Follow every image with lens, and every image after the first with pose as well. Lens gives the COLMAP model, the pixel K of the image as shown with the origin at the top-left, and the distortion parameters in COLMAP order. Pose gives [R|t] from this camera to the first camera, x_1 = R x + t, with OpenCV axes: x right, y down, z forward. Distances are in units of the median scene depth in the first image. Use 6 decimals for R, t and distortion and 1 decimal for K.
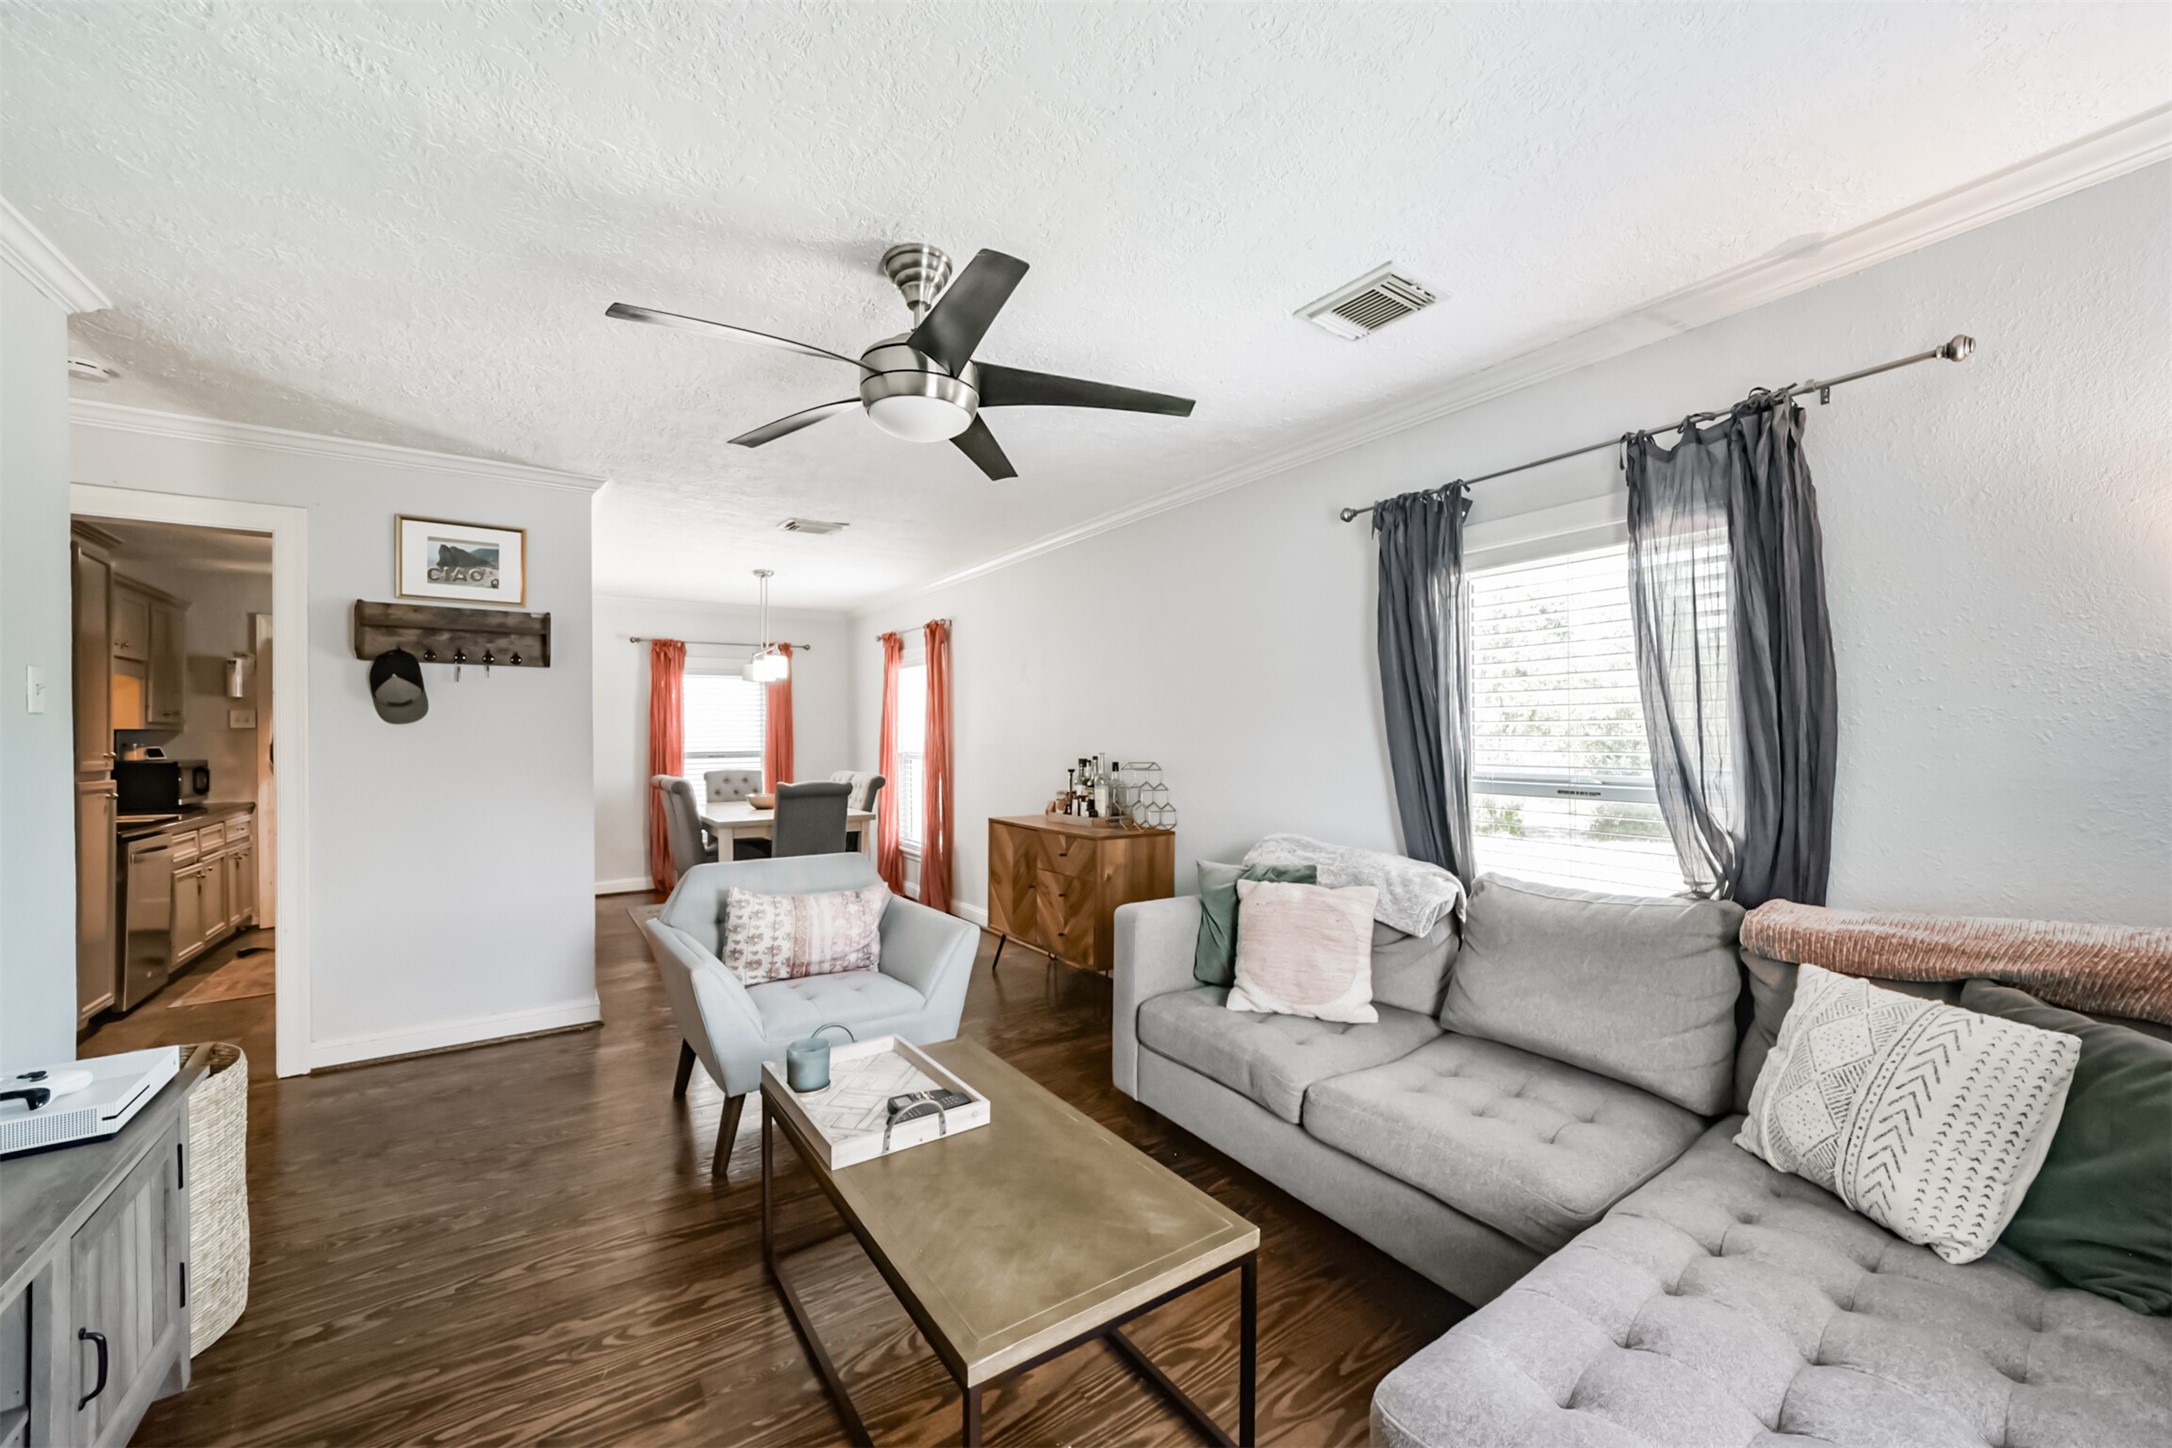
lens RADIAL K [[847.9, 0, 1090.0], [0, 847.9, 744.6], [0, 0, 1]] dist [-0.019178, 0.000171]
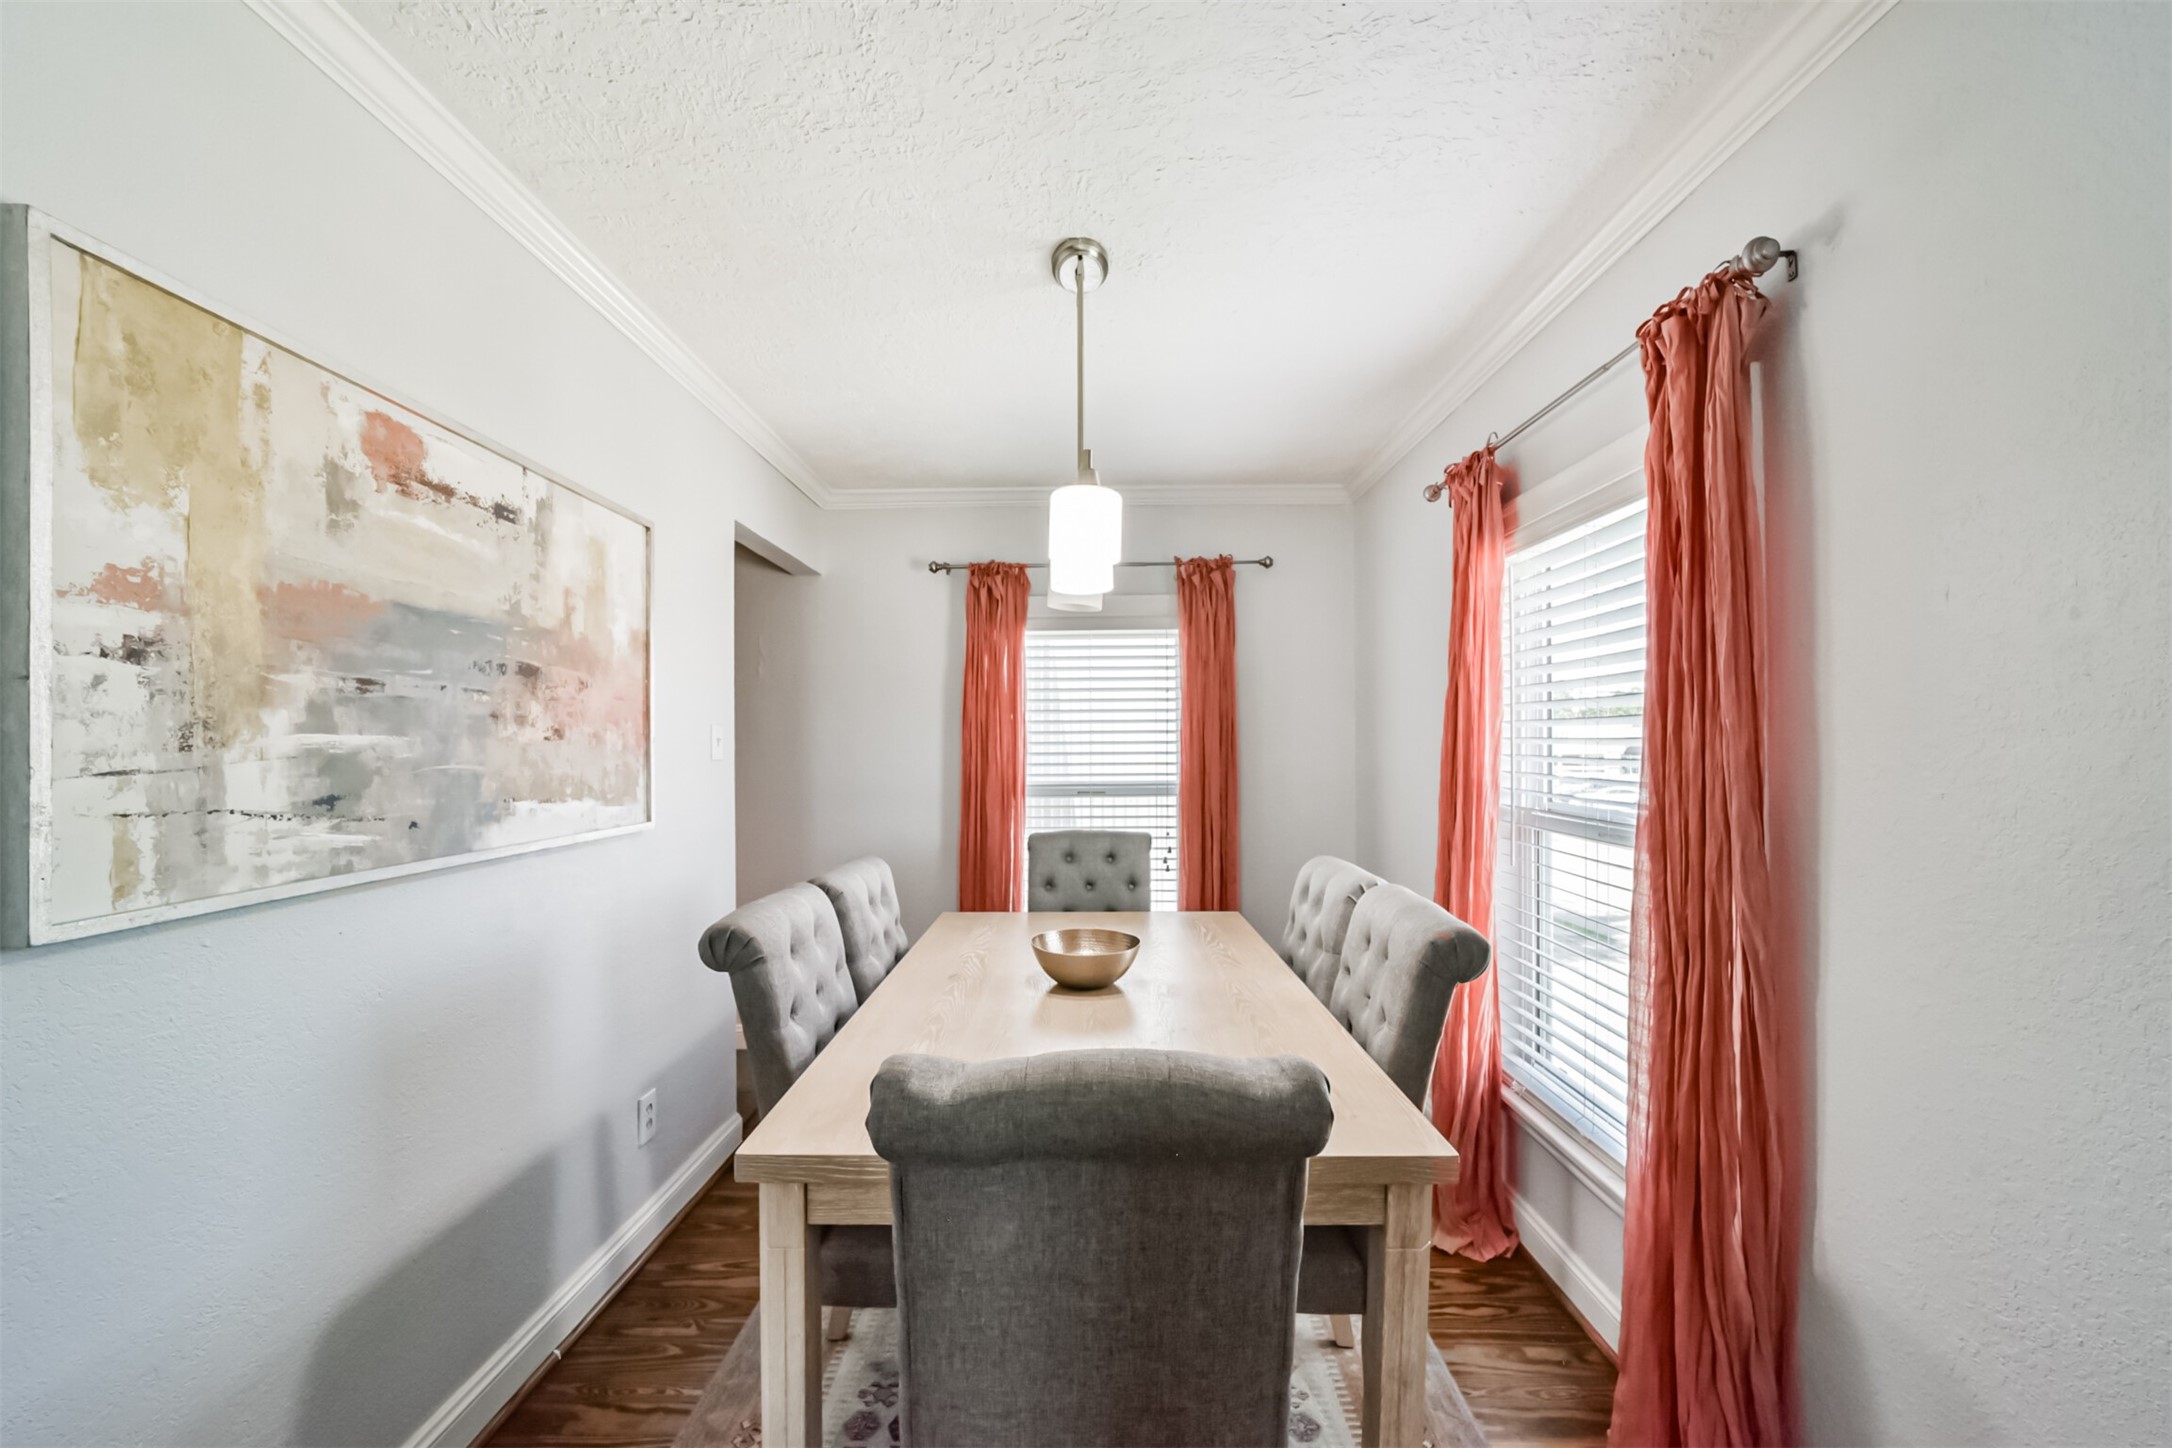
lens RADIAL K [[847.9, 0, 1090.0], [0, 847.9, 744.6], [0, 0, 1]] dist [-0.019178, 0.000171]
pose [[0.828346, 0.002965, -0.560209, -0.175771], [-0.007964, 0.999947, -0.006484, -0.012451], [0.560160, 0.009832, 0.828326, 0.641128]]
